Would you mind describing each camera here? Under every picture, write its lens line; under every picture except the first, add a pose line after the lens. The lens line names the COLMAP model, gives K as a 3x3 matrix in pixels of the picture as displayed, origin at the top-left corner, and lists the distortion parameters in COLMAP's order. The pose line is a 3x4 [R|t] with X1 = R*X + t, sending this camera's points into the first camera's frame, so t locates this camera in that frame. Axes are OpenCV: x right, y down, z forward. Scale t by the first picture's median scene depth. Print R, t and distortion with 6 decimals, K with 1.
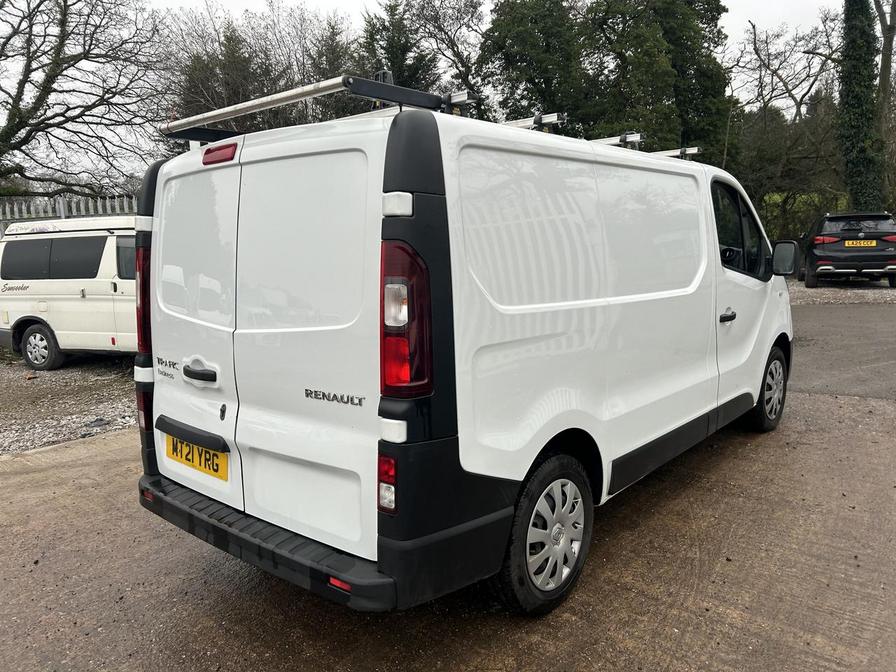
lens RADIAL K [[682.6, 0, 437.2], [0, 682.6, 321.3], [0, 0, 1]] dist [0.062961, -0.049417]
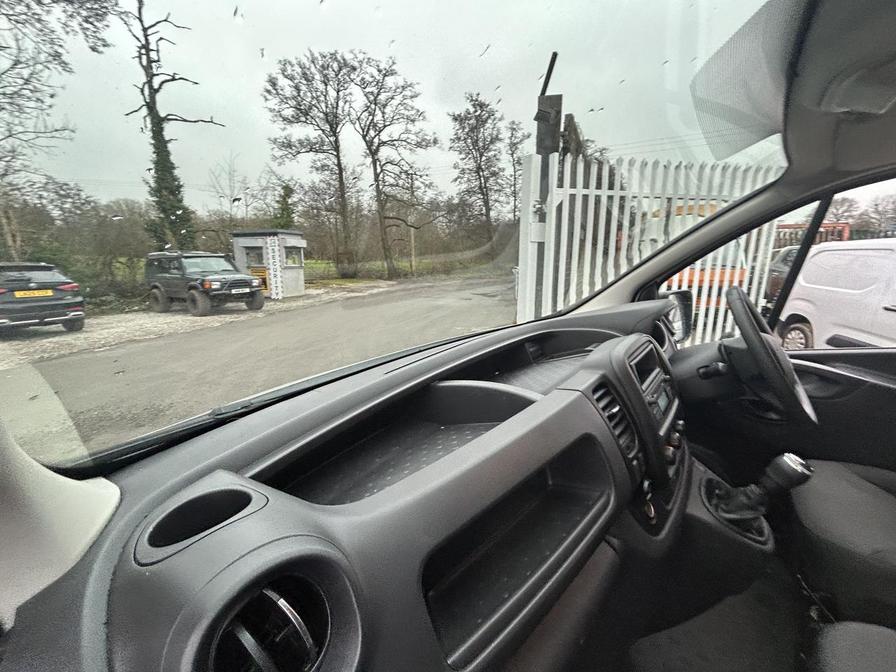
lens RADIAL K [[362.9, 0, 451.1], [0, 362.9, 335.1], [0, 0, 1]] dist [0.000267, -0.000166]
pose [[-0.034009, -0.170764, 0.984725, 0.034657], [0.148095, 0.973556, 0.173942, -0.033892], [-0.988388, 0.151748, -0.007820, 0.250795]]
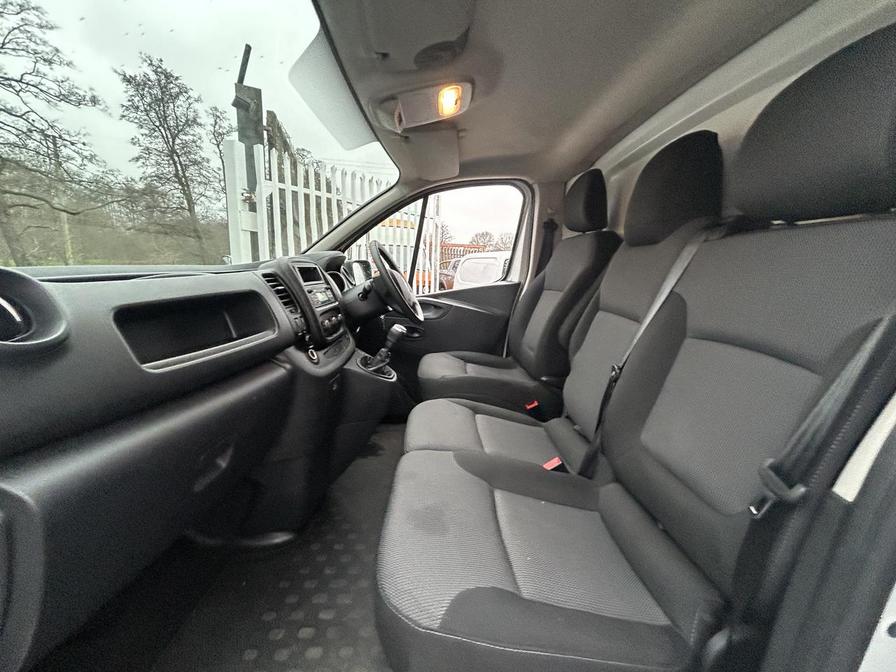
lens RADIAL K [[362.9, 0, 448.8], [0, 362.9, 337.1], [0, 0, 1]] dist [0.000267, -0.000166]
pose [[-0.666205, -0.116778, 0.736569, 0.017061], [0.099631, 0.964874, 0.243088, -0.024769], [-0.739083, 0.235332, -0.631170, 0.252279]]
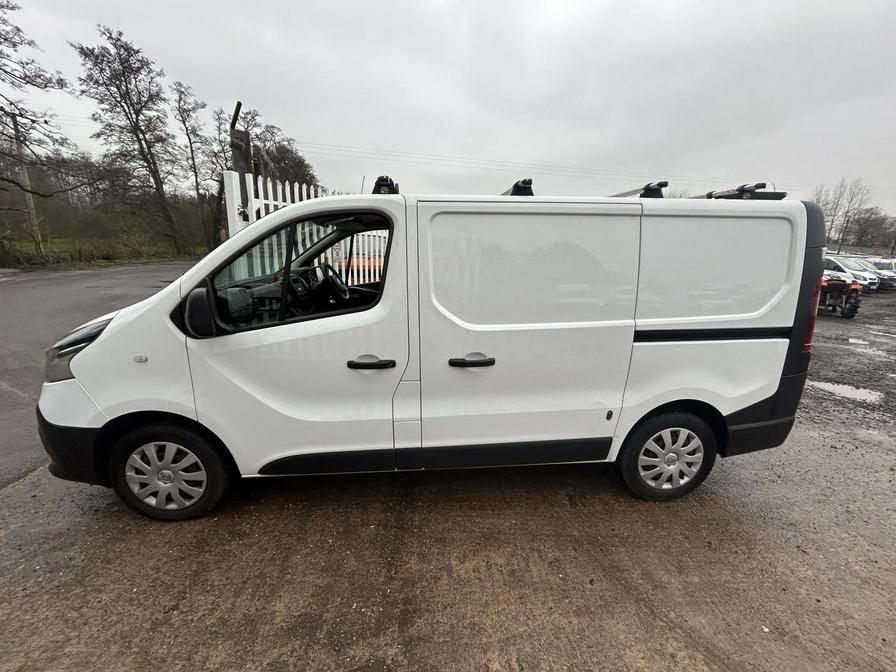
lens RADIAL K [[362.9, 0, 448.0], [0, 362.9, 338.3], [0, 0, 1]] dist [0.000267, -0.000166]
pose [[-0.706878, -0.153578, 0.690462, -0.062202], [0.094260, 0.946986, 0.307136, -0.037876], [-0.701027, 0.282190, -0.654927, 0.284846]]
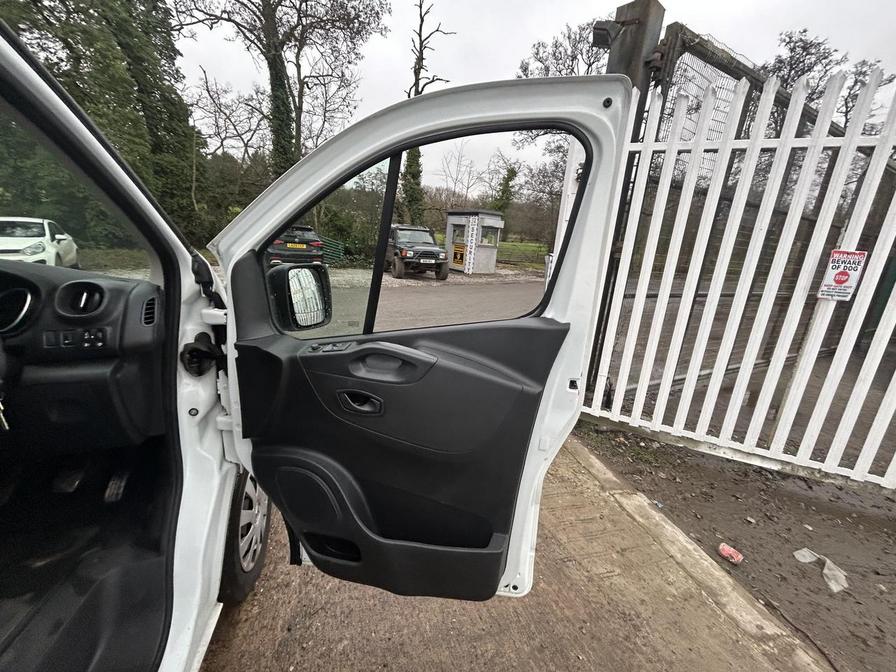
lens RADIAL K [[362.9, 0, 448.8], [0, 362.9, 333.1], [0, 0, 1]] dist [0.000267, -0.000166]
pose [[0.572740, -0.134079, 0.808697, 0.084599], [0.018714, 0.988414, 0.150622, -0.023300], [-0.819523, -0.071133, 0.568614, 0.165497]]
